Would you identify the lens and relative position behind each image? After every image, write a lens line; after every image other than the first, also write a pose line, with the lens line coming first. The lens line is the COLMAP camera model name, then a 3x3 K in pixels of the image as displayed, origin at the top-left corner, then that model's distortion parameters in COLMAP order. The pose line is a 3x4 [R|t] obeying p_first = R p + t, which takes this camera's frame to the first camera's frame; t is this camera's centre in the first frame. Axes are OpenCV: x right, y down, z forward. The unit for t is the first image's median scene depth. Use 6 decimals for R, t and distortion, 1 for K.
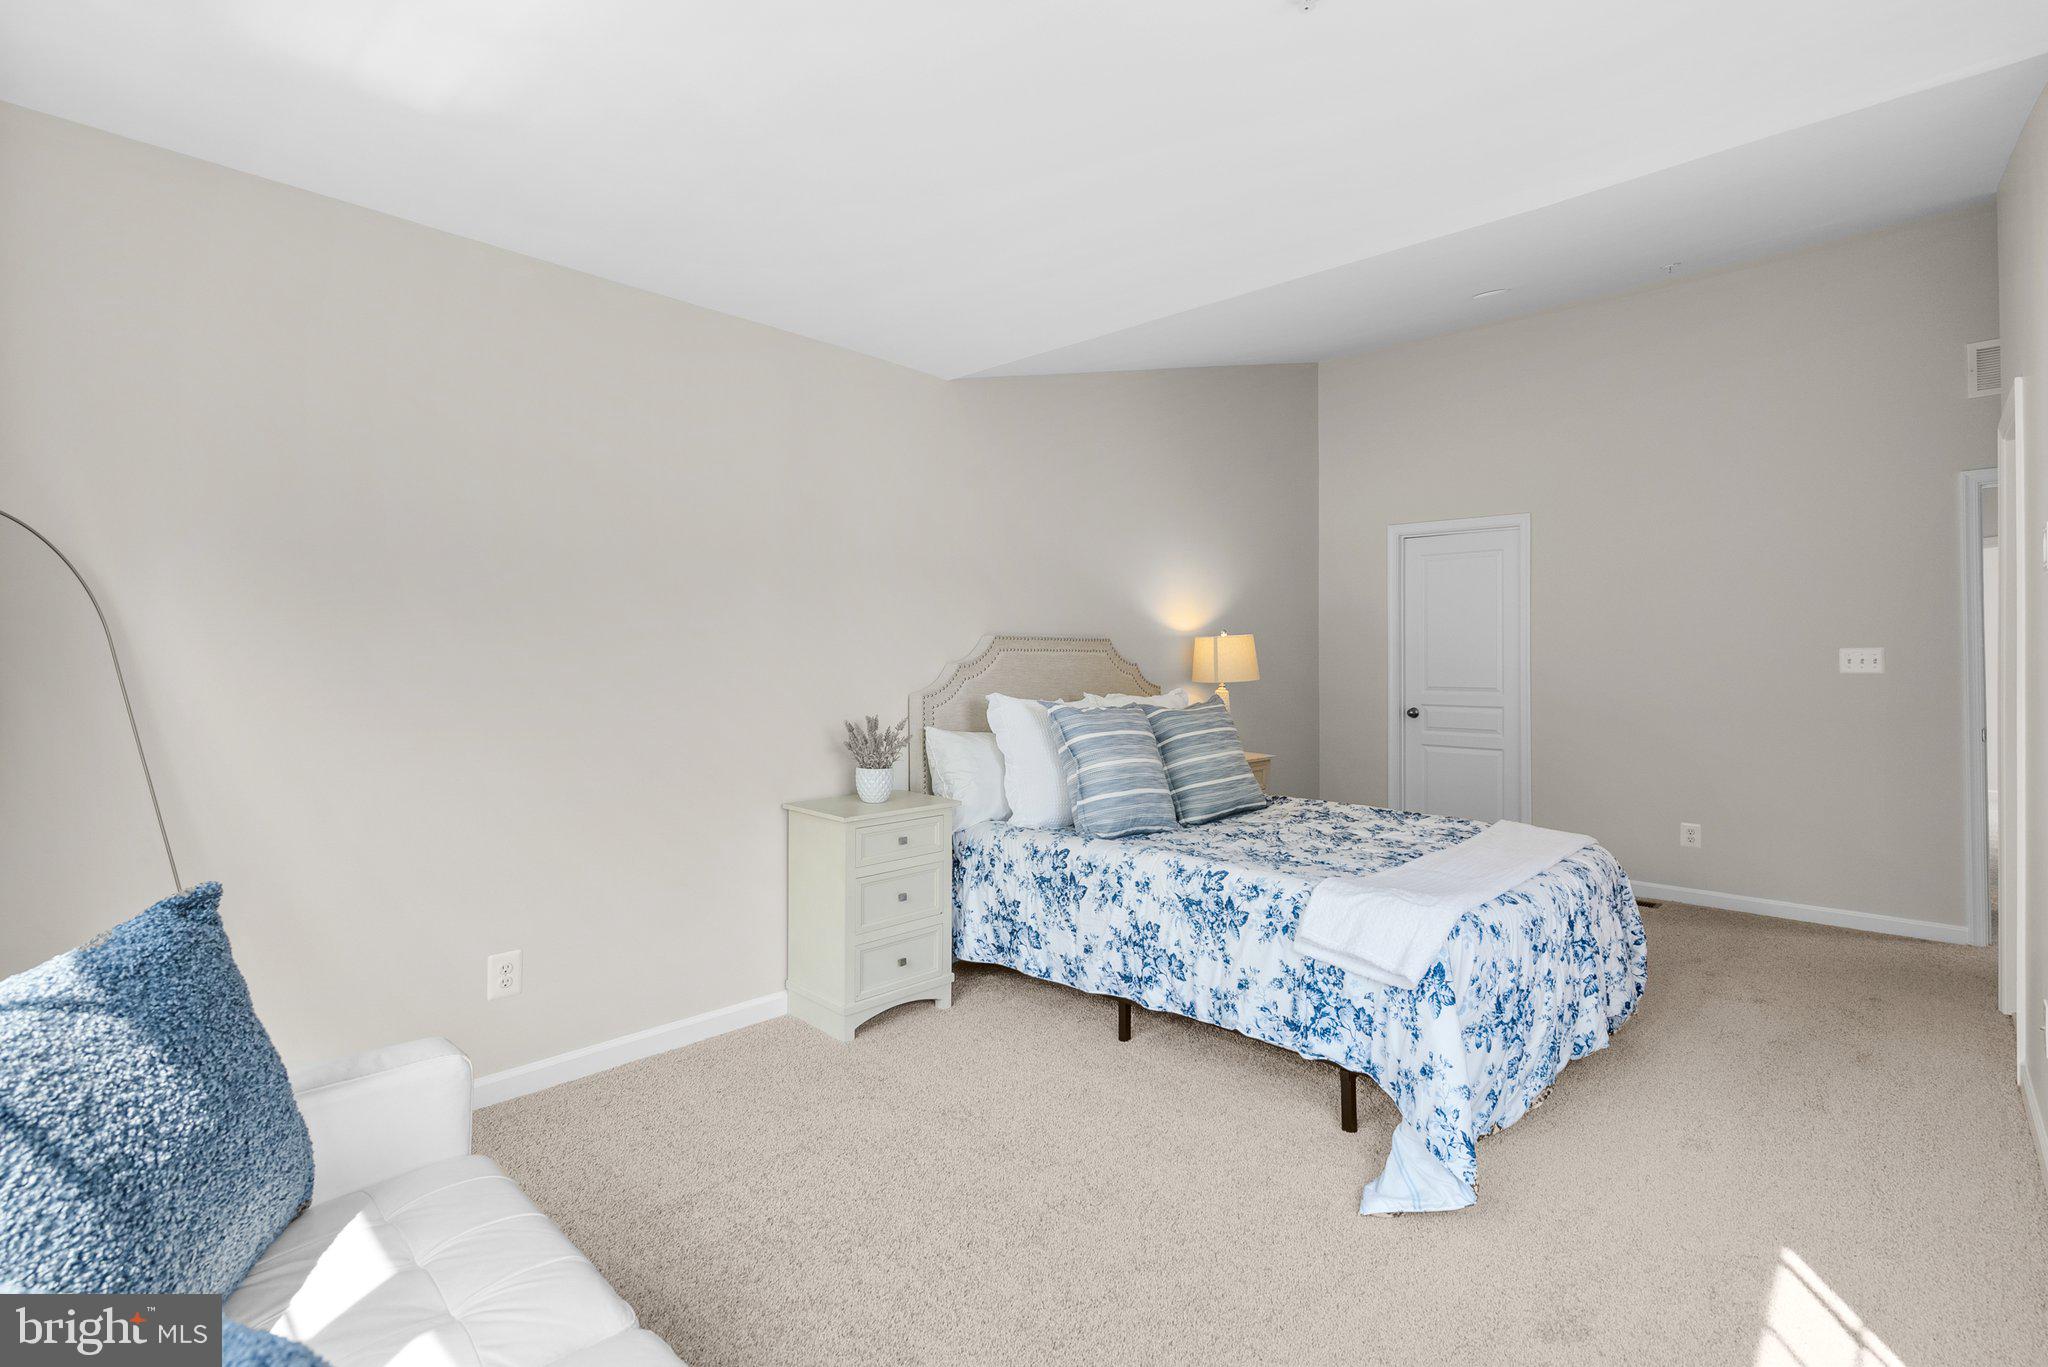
lens RADIAL K [[949.6, 0, 1033.4], [0, 949.6, 659.3], [0, 0, 1]] dist [-0.001055, 0.000842]
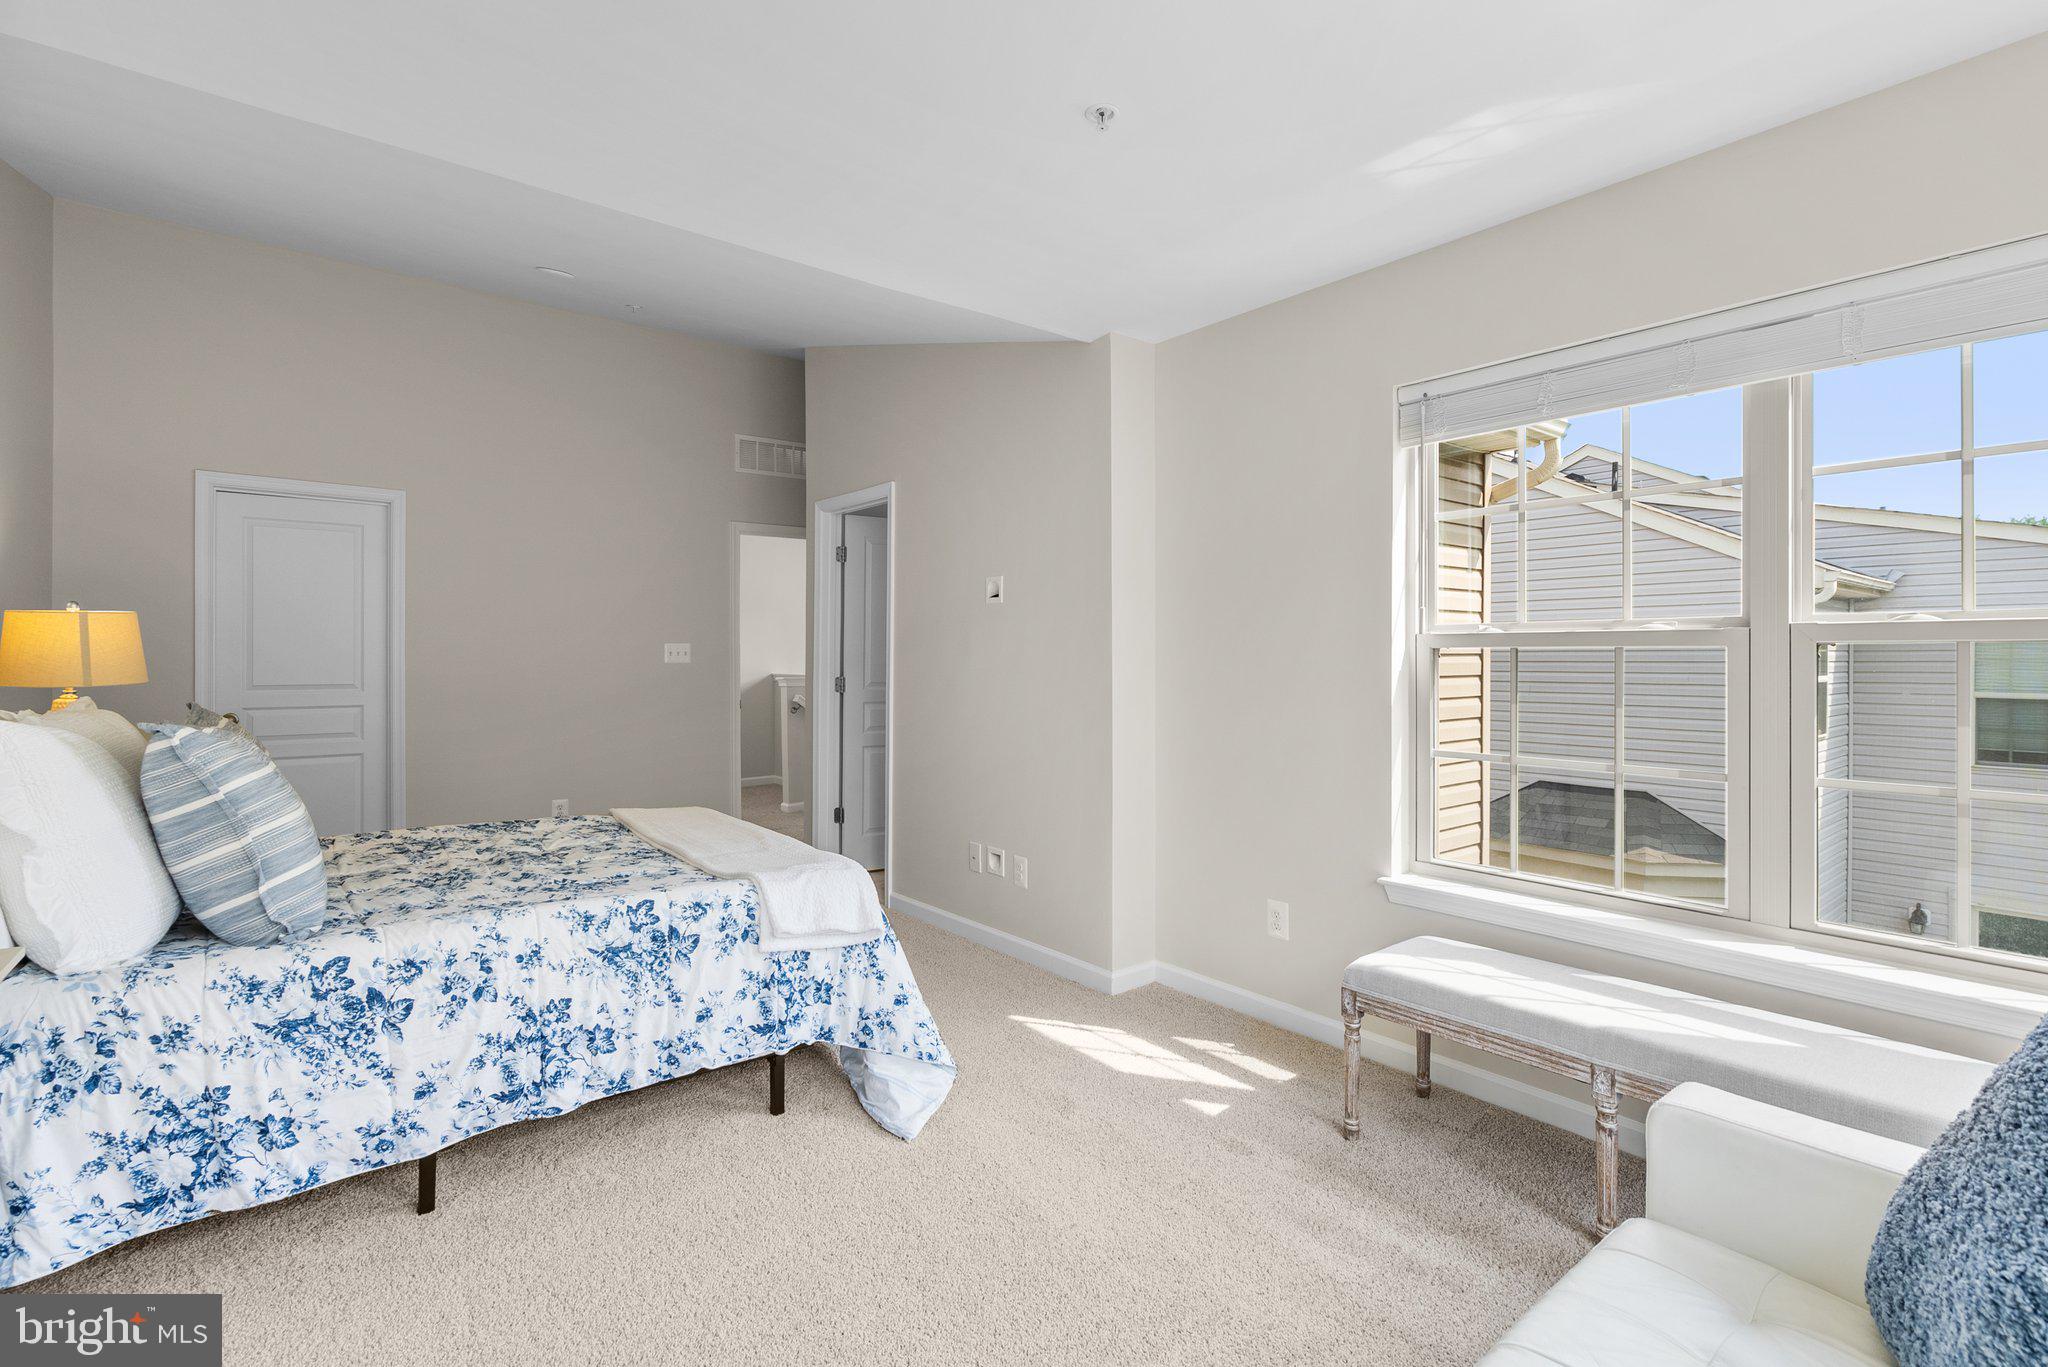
lens RADIAL K [[949.6, 0, 1033.4], [0, 949.6, 659.3], [0, 0, 1]] dist [-0.001055, 0.000842]
pose [[0.135539, -0.003675, 0.990765, -0.559563], [-0.002178, 0.999990, 0.004007, 0.005312], [-0.990770, -0.002701, 0.135530, 0.523636]]
